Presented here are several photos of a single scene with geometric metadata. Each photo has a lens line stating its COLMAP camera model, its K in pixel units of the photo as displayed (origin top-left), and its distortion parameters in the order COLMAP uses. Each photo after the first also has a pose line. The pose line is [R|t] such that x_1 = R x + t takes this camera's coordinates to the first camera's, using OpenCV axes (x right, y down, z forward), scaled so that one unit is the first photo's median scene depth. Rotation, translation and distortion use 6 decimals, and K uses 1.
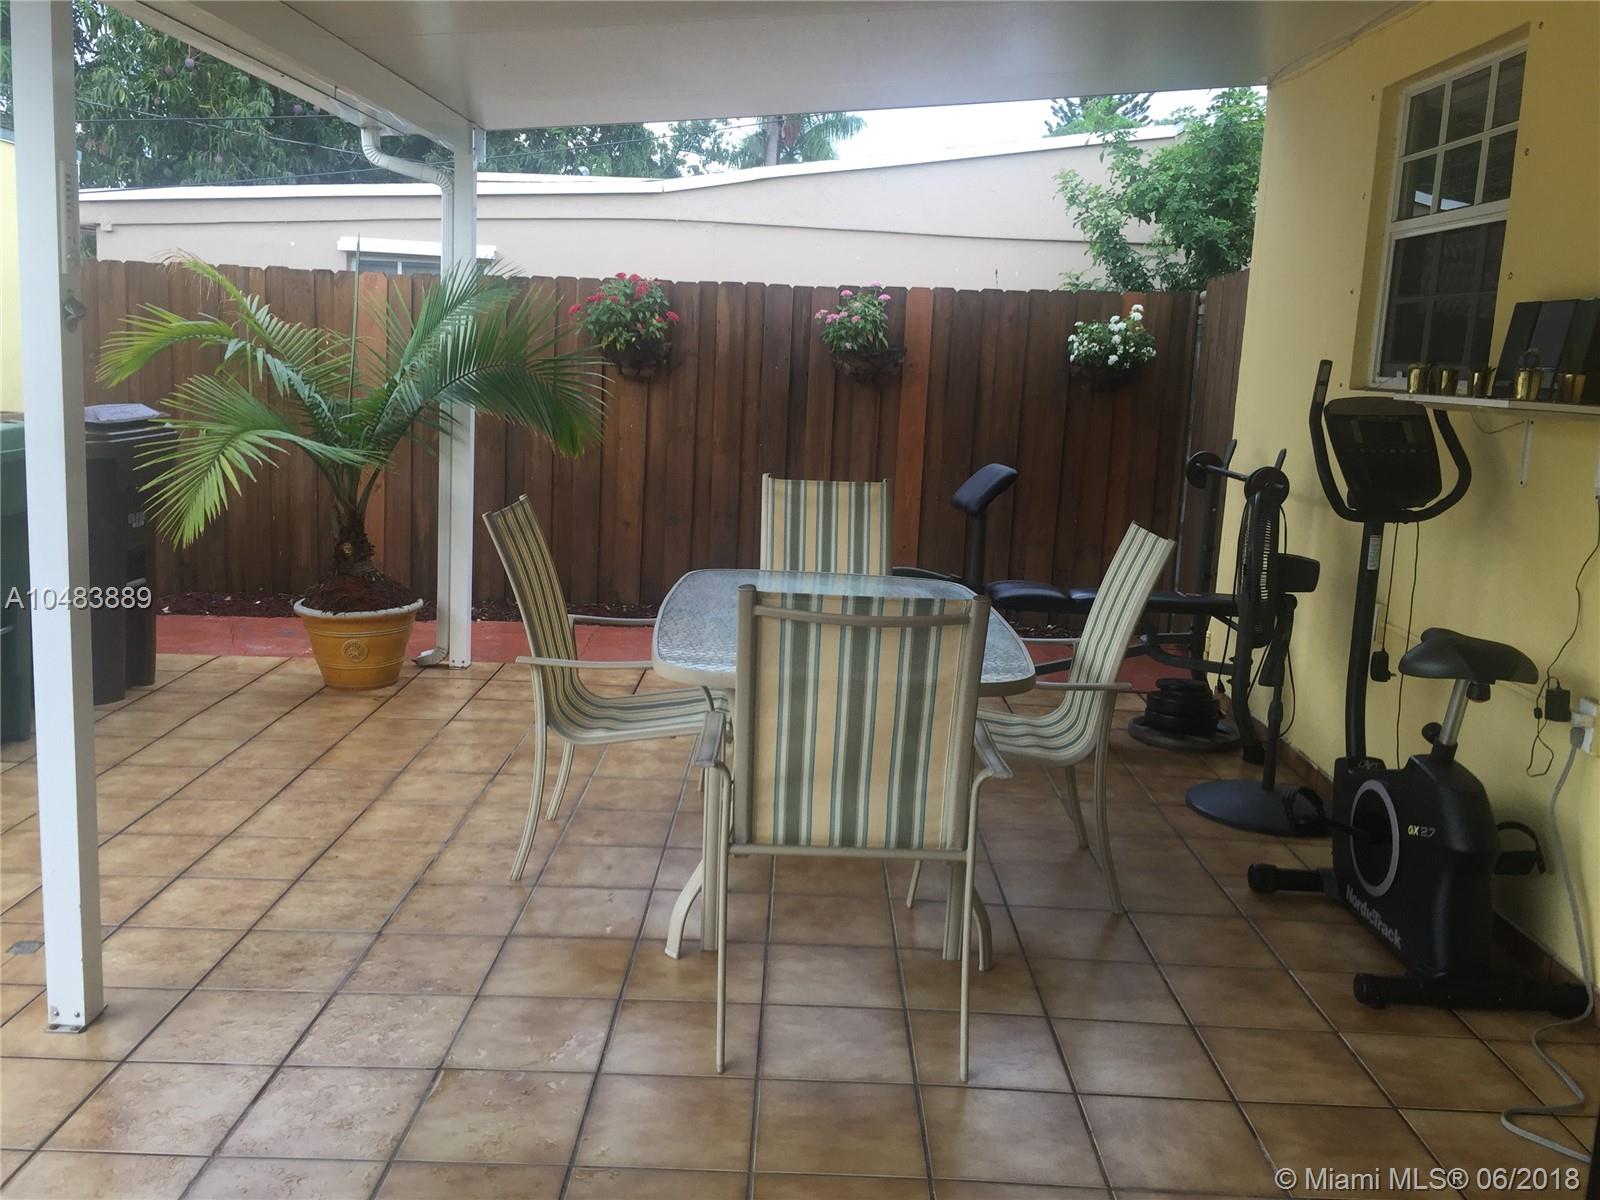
lens RADIAL K [[1356.0, 0, 800.7], [0, 1356.0, 560.0], [0, 0, 1]] dist [0.073645, -0.102808]
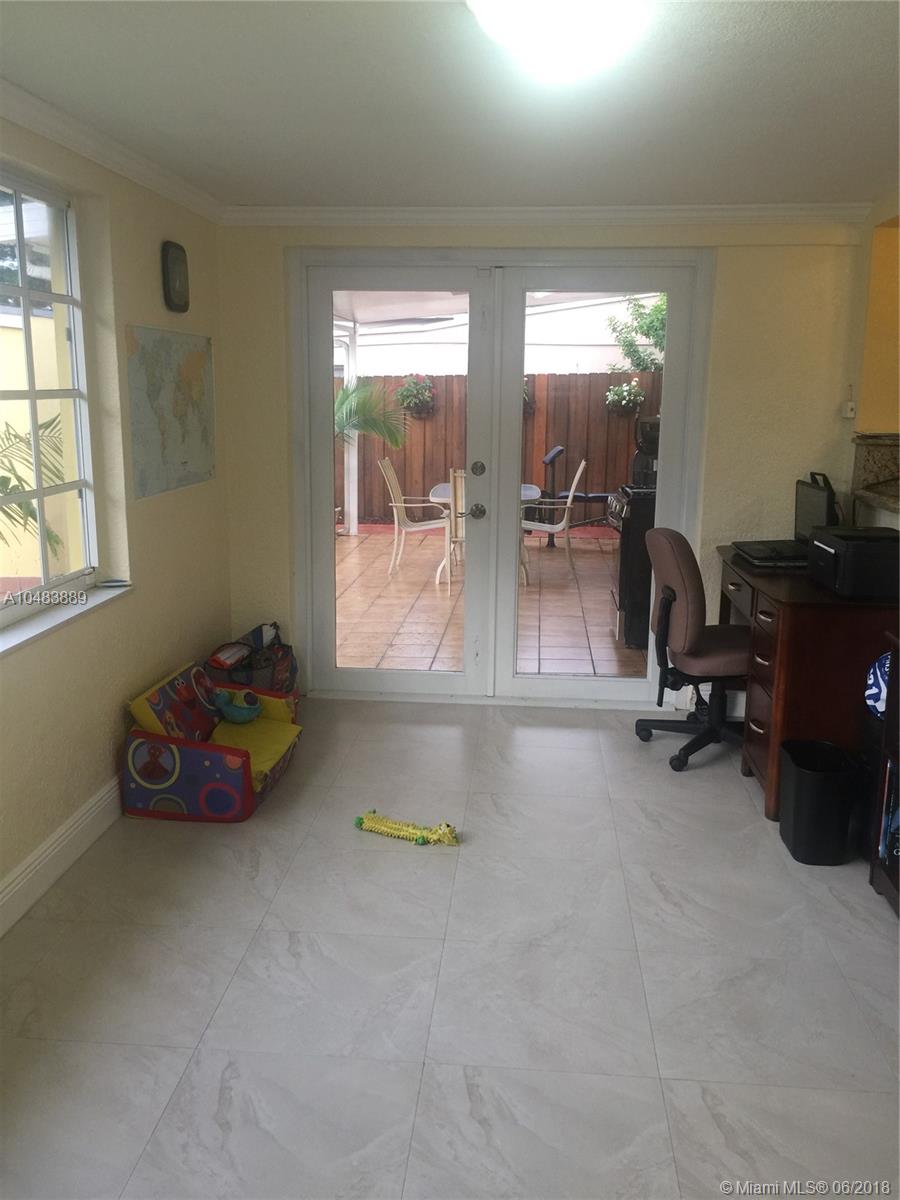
lens RADIAL K [[1006.4, 0, 450.0], [0, 1006.4, 600.0], [0, 0, 1]] dist [-0.002807, -0.098092]
pose [[0.995937, -0.022046, -0.087310, 0.074705], [0.025947, 0.998704, 0.043791, 0.102139], [0.086231, -0.045878, 0.995218, -0.719290]]
